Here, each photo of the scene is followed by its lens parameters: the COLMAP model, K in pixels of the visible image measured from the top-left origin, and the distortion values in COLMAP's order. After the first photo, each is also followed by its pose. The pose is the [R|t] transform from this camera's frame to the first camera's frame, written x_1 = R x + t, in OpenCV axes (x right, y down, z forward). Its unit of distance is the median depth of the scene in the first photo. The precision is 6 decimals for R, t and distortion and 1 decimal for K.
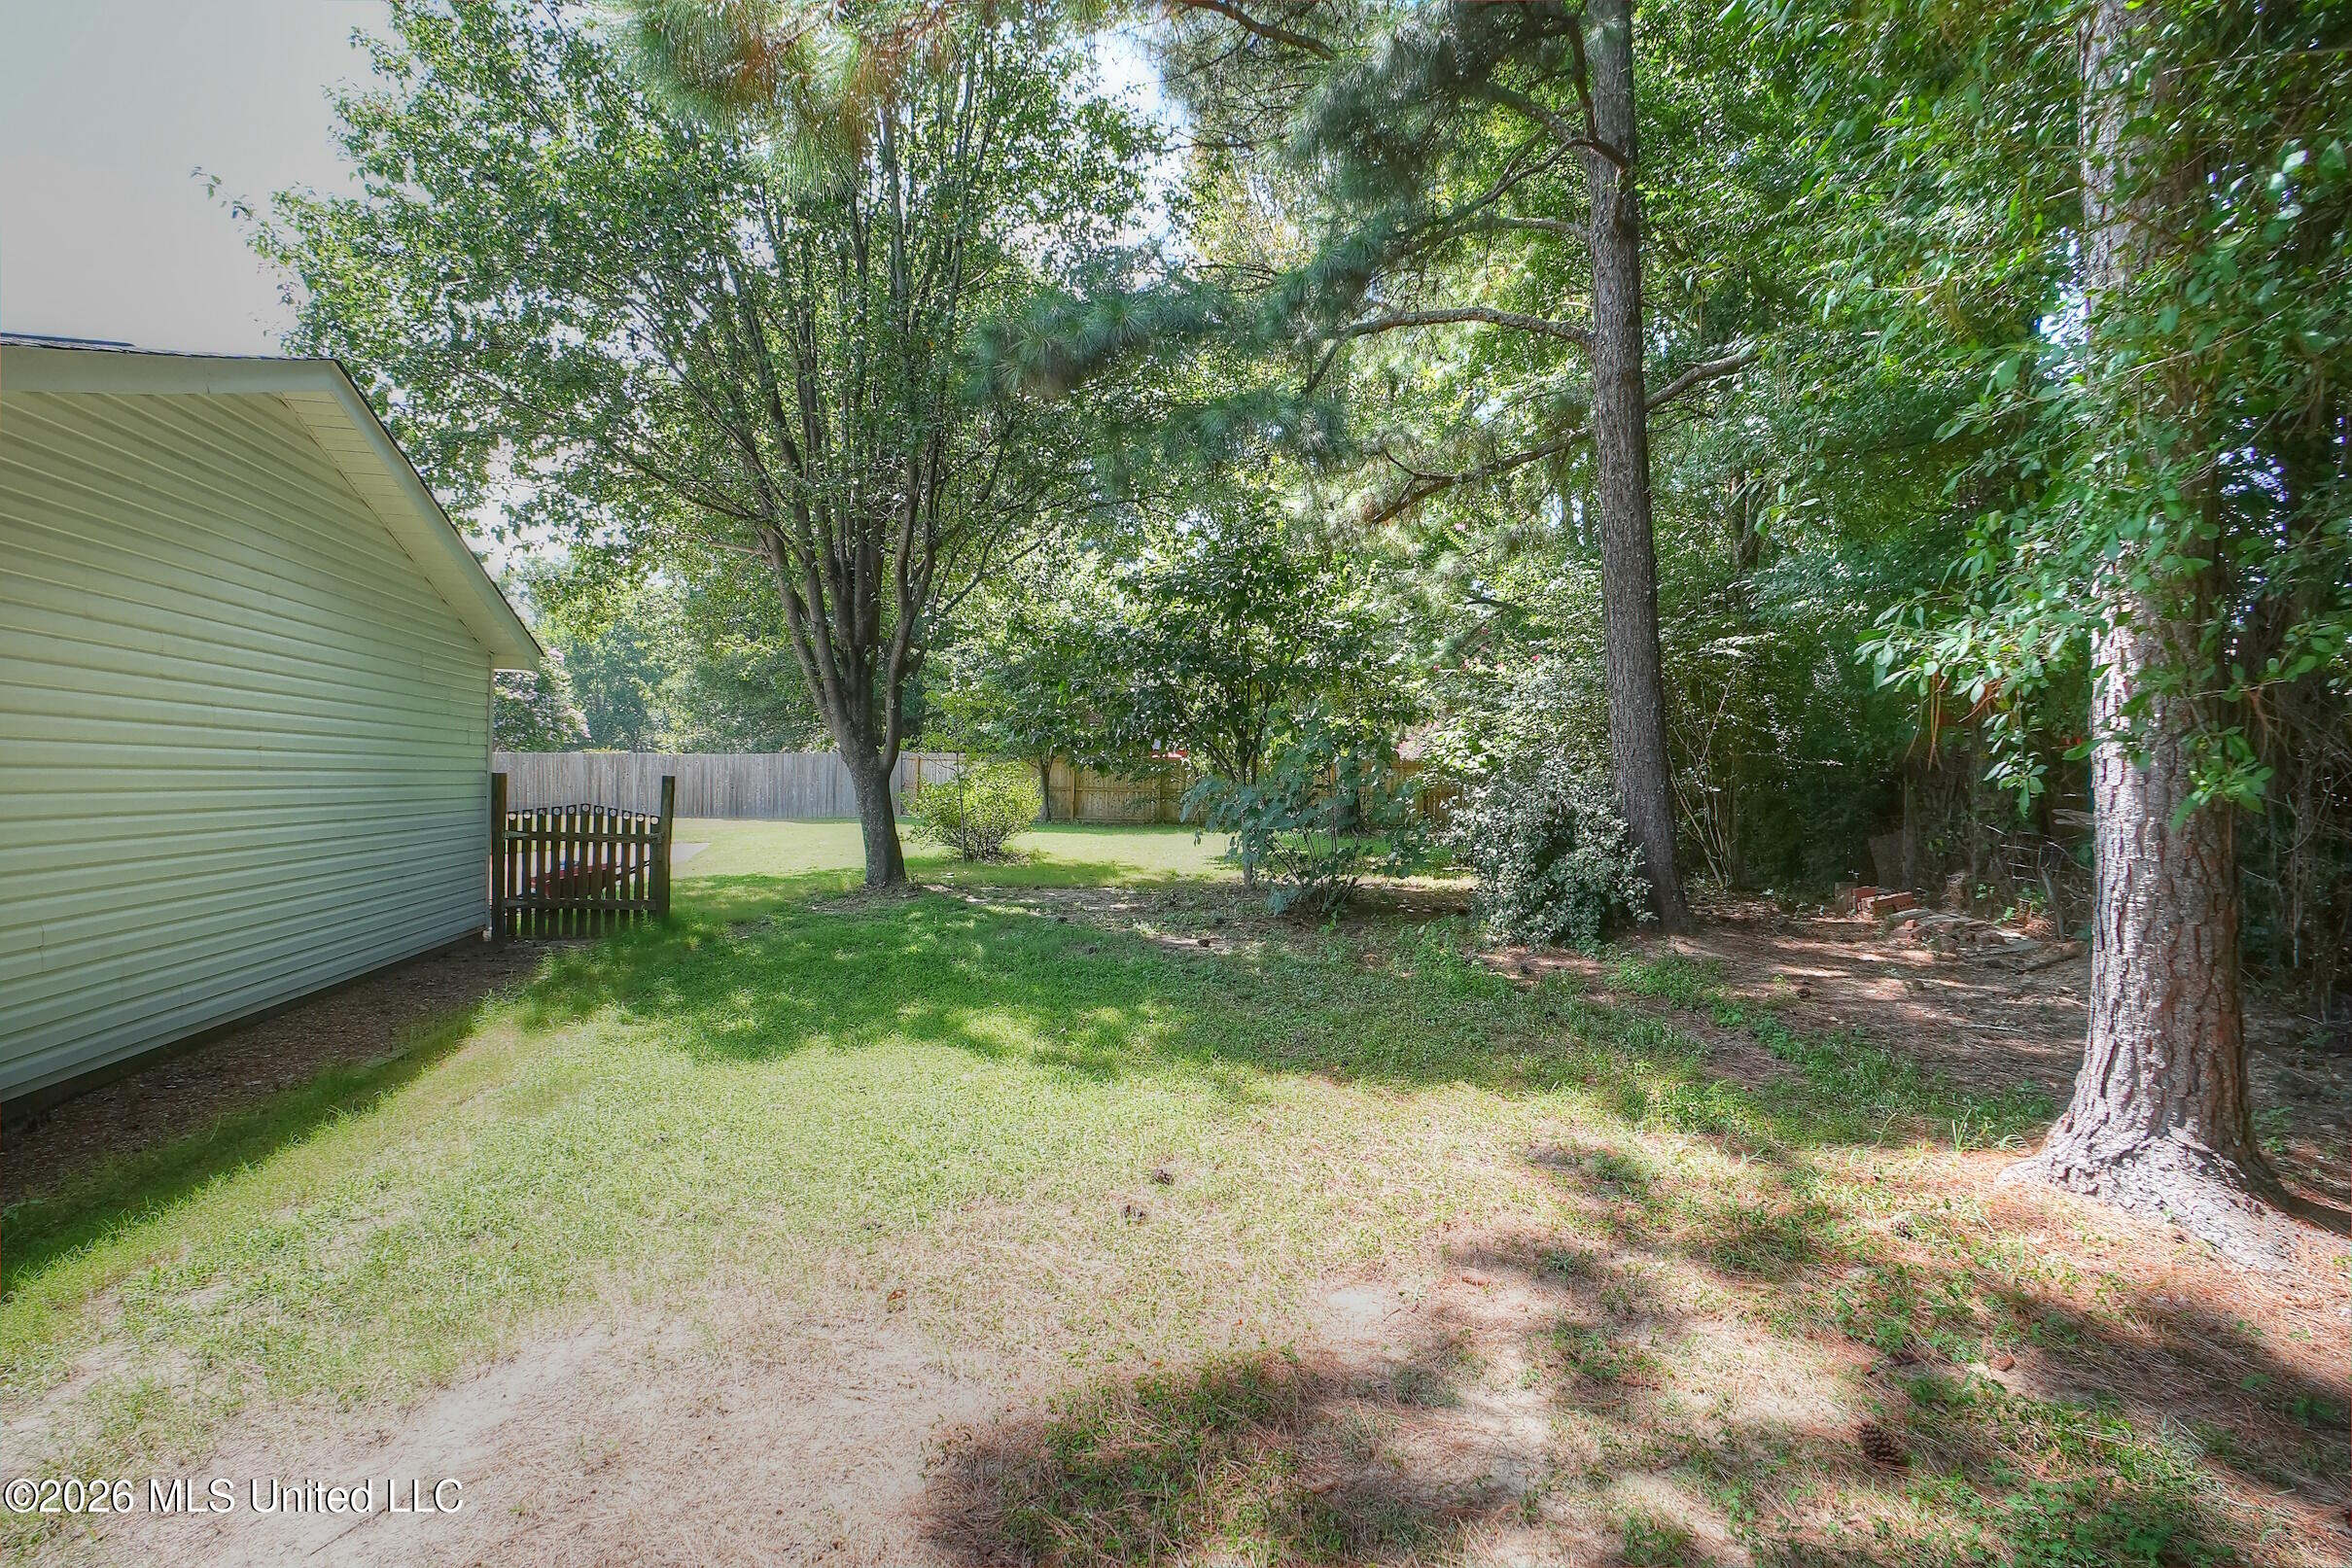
lens RADIAL K [[1090.1, 0, 1174.5], [0, 1090.1, 779.4], [0, 0, 1]] dist [0.000092, -0.000023]
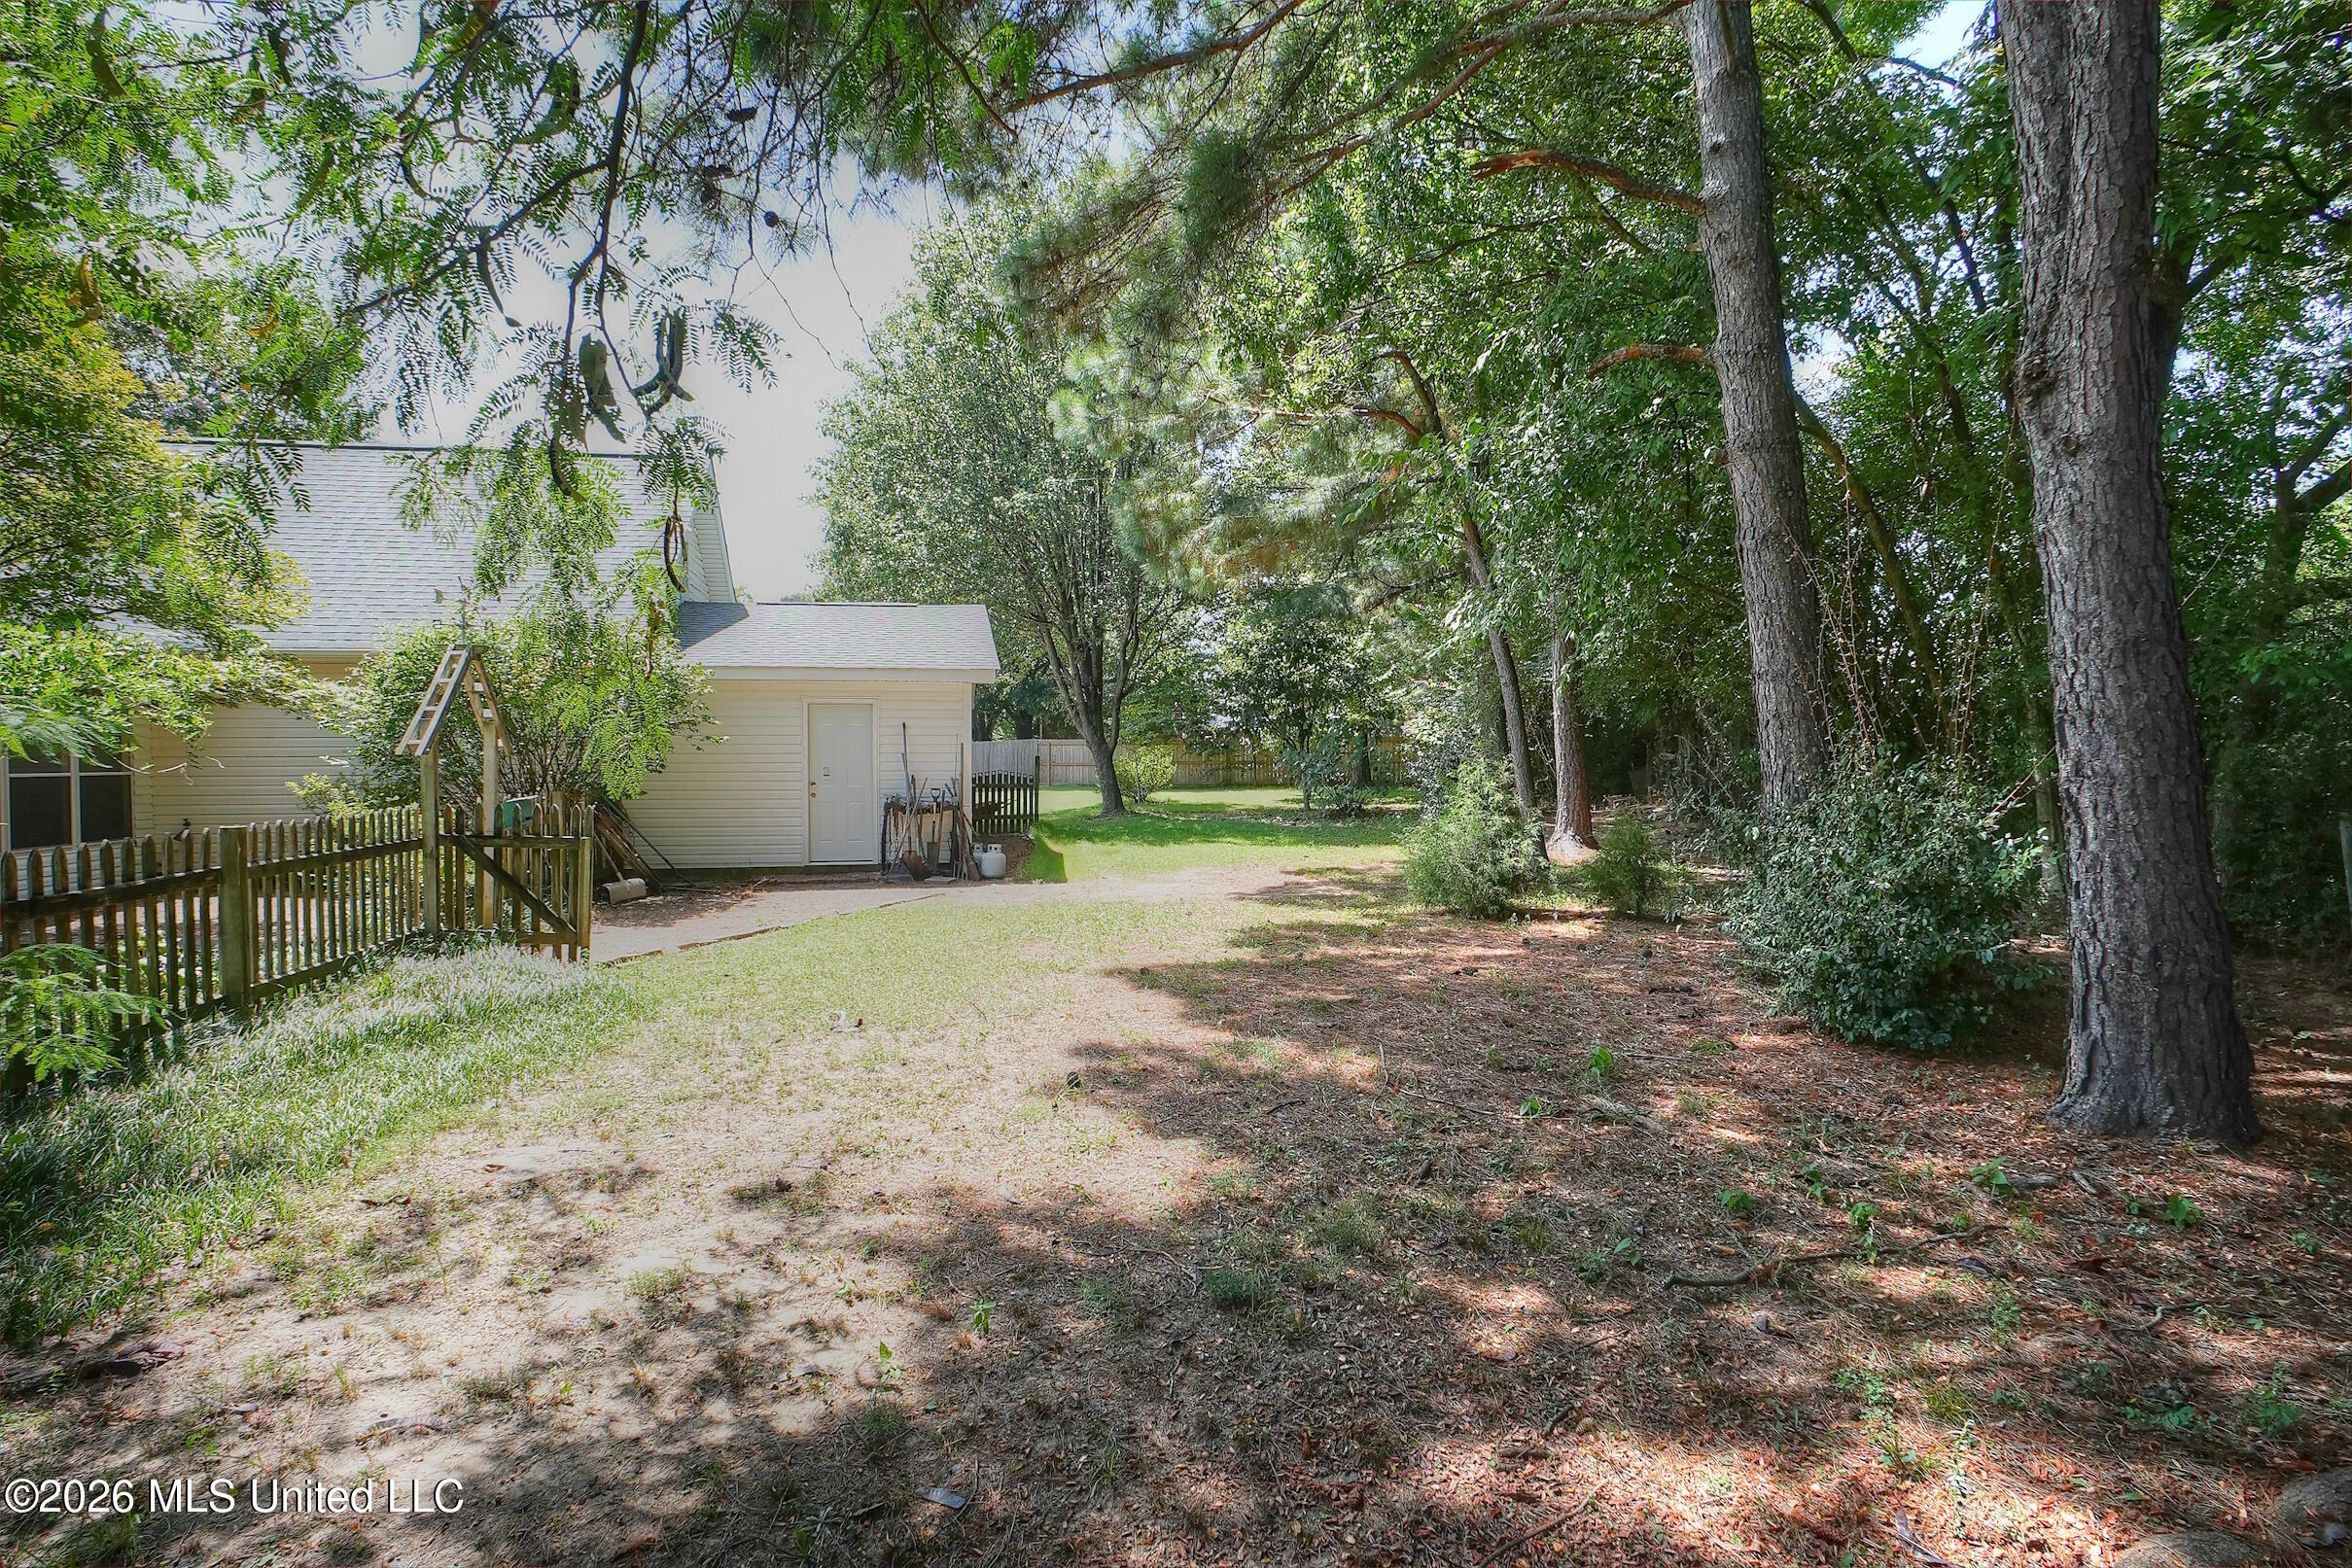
lens RADIAL K [[1090.1, 0, 1177.4], [0, 1090.1, 776.4], [0, 0, 1]] dist [0.000092, -0.000023]
pose [[0.999704, -0.022060, -0.010267, -0.126323], [0.022110, 0.999744, 0.004803, 0.029718], [0.010158, -0.005028, 0.999936, -0.827771]]
